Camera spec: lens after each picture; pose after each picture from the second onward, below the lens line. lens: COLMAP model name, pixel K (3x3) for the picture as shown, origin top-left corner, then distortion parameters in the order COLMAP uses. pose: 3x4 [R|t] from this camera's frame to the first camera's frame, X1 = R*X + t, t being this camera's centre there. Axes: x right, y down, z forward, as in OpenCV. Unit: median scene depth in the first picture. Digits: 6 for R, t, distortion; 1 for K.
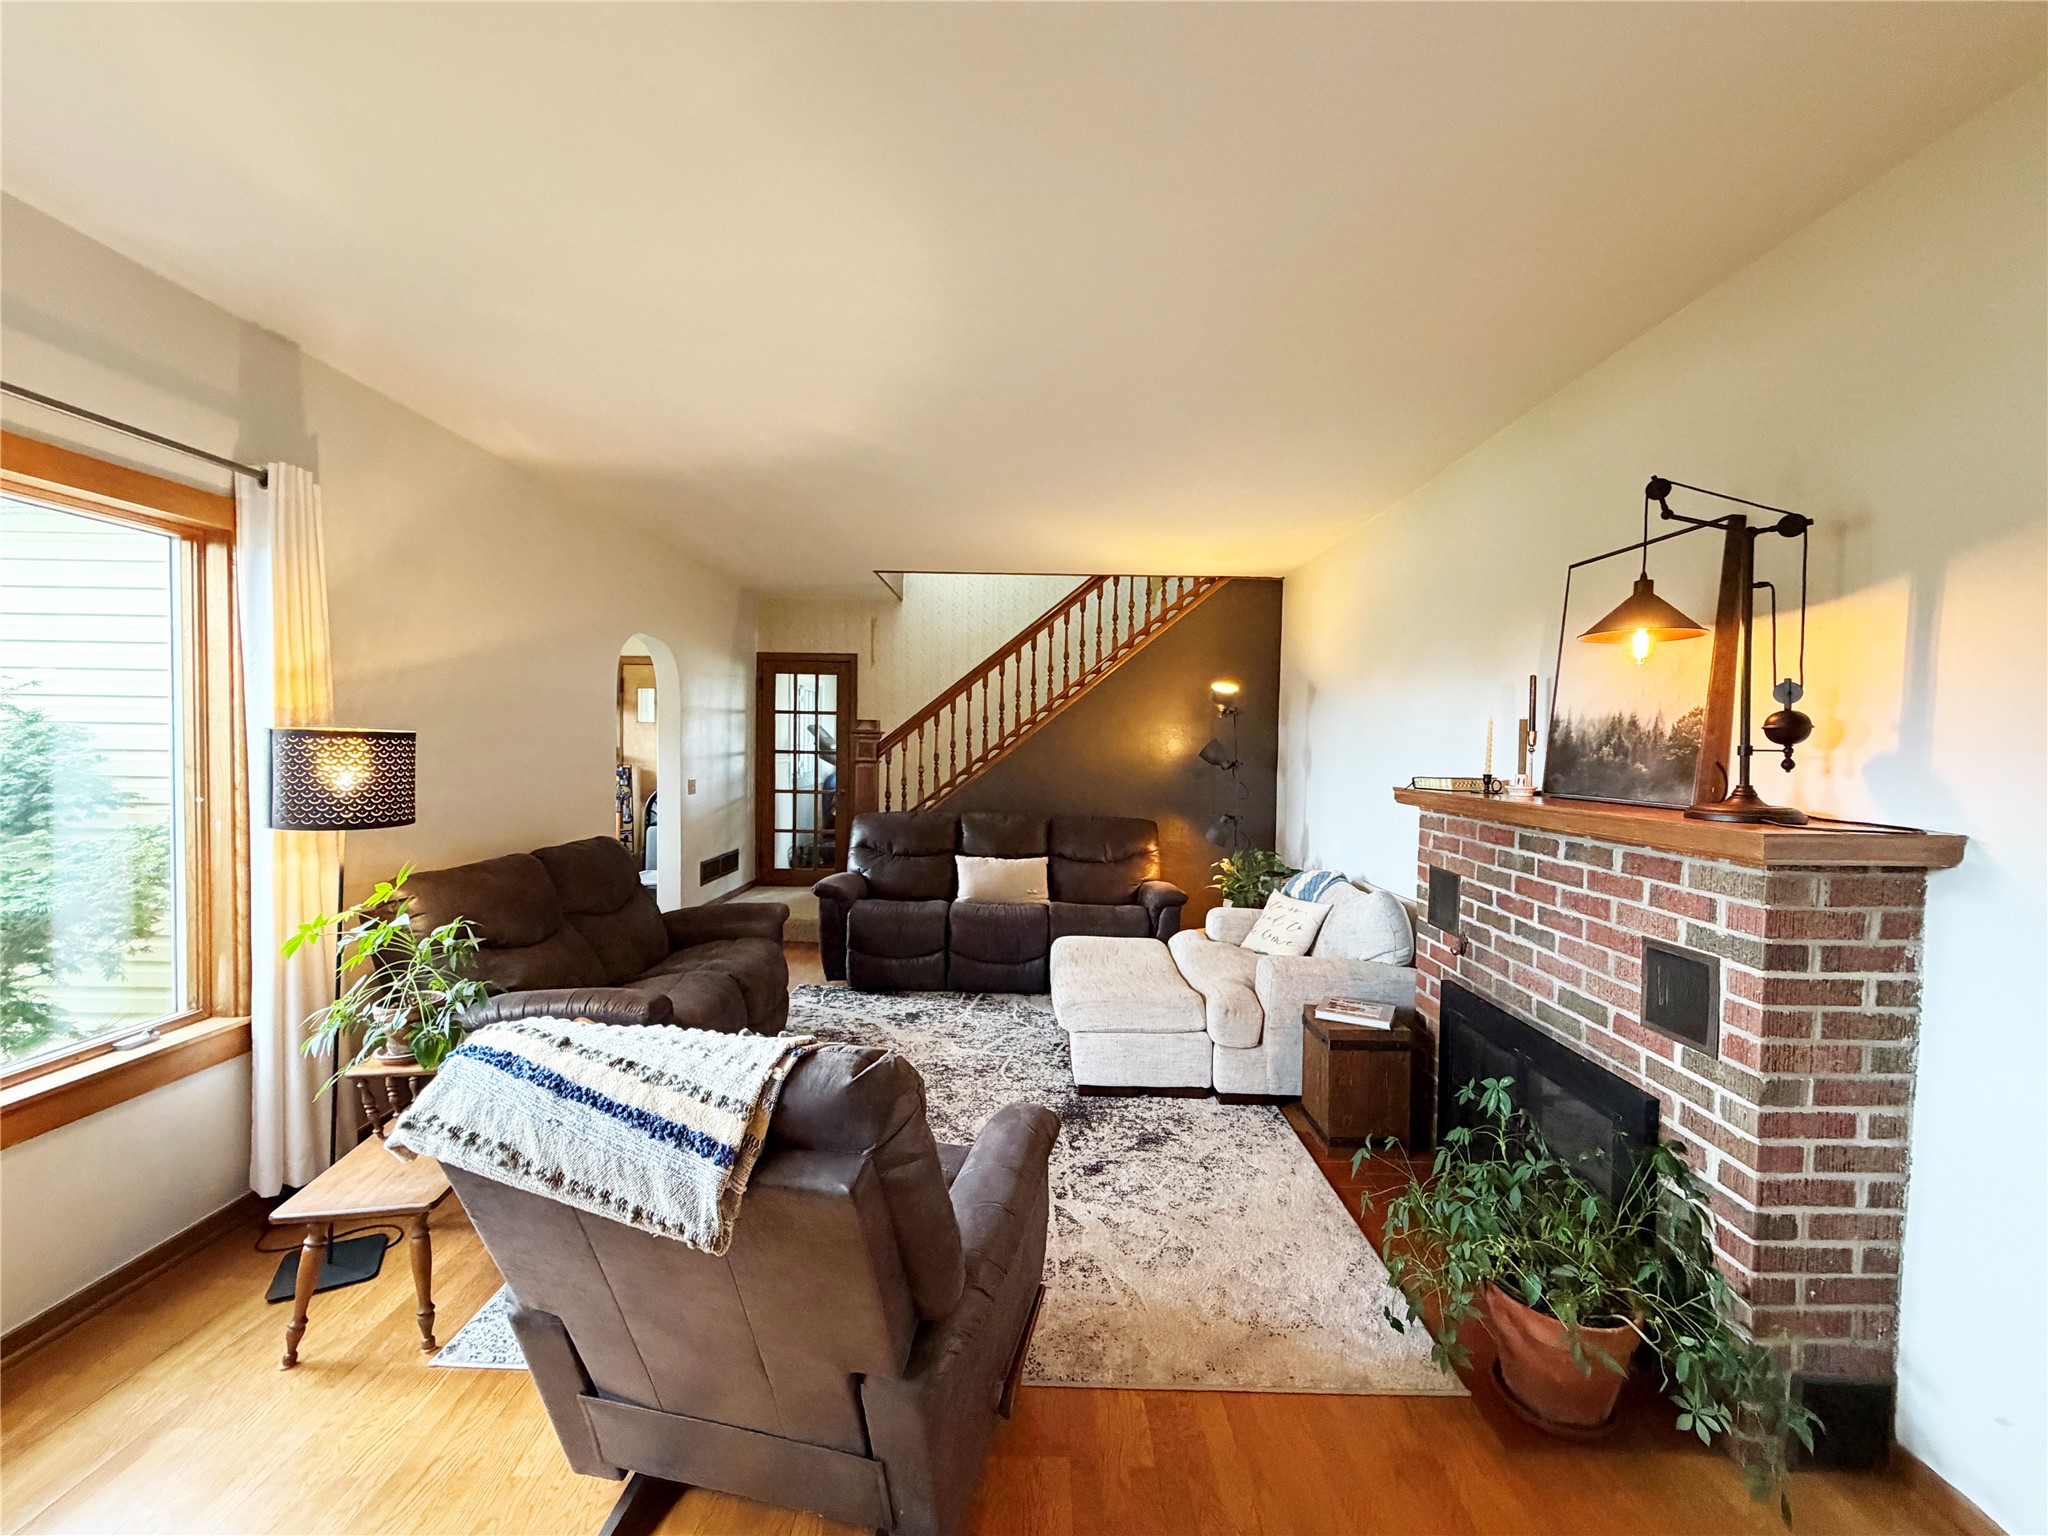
lens RADIAL K [[816.4, 0, 1025.6], [0, 816.4, 769.2], [0, 0, 1]] dist [0.001463, 0.000225]
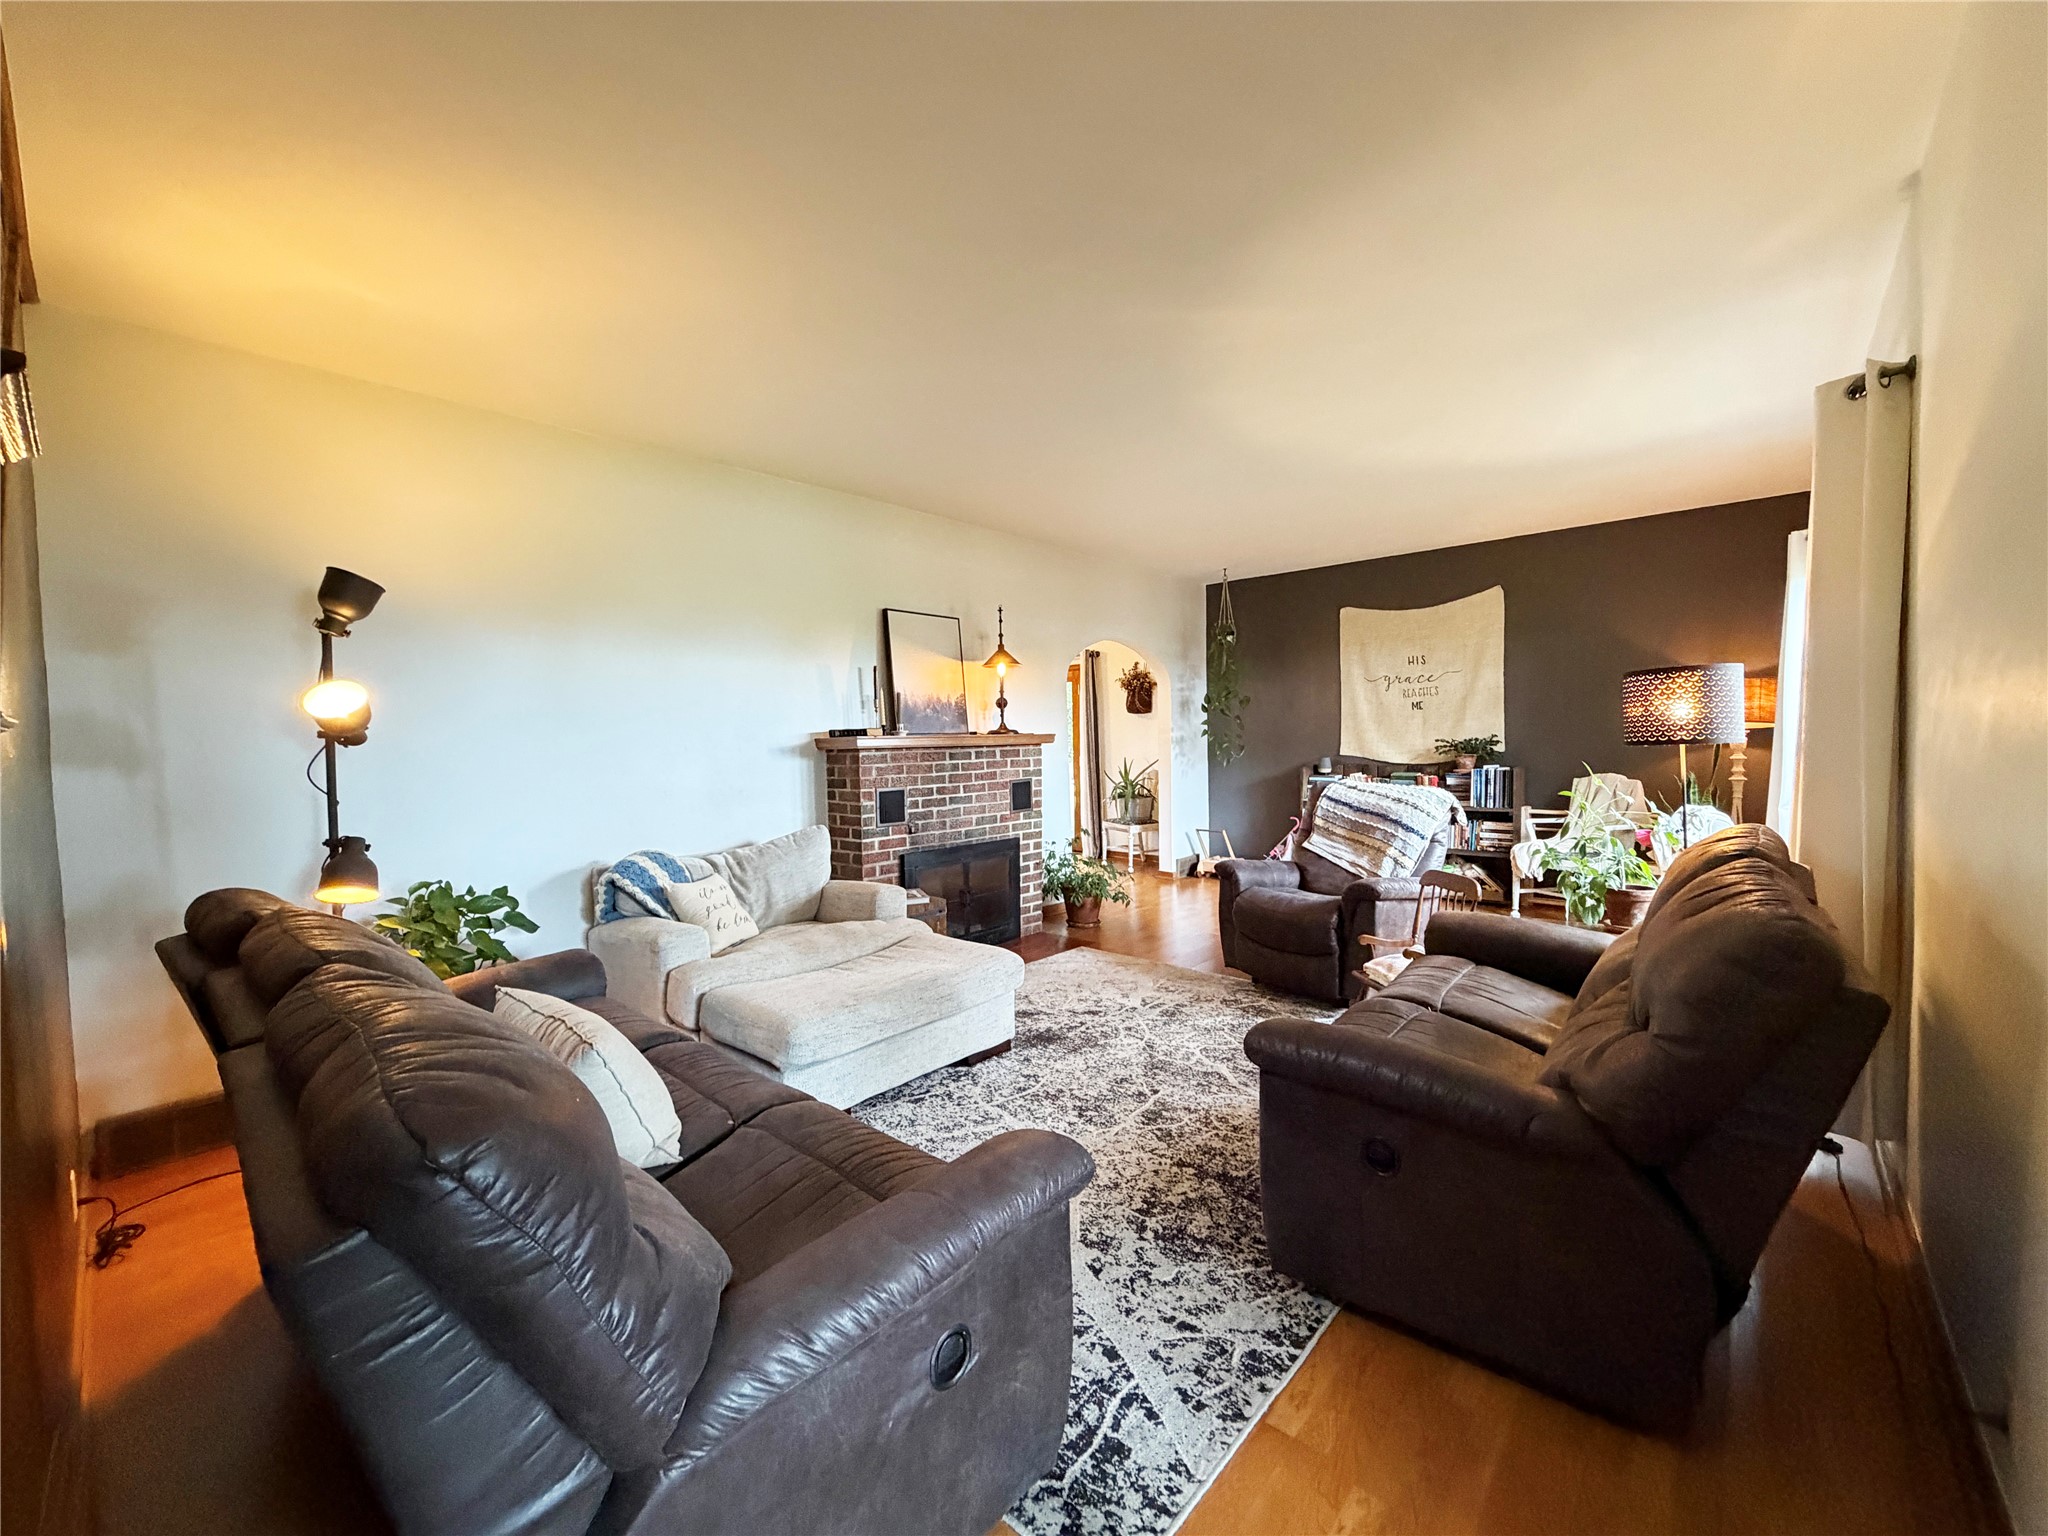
lens RADIAL K [[816.4, 0, 1022.6], [0, 816.4, 768.2], [0, 0, 1]] dist [0.001463, 0.000225]
pose [[-0.748286, -0.024224, 0.662934, -0.822159], [0.030720, 0.996996, 0.071106, -0.016843], [-0.662665, 0.073573, -0.745293, 2.351084]]
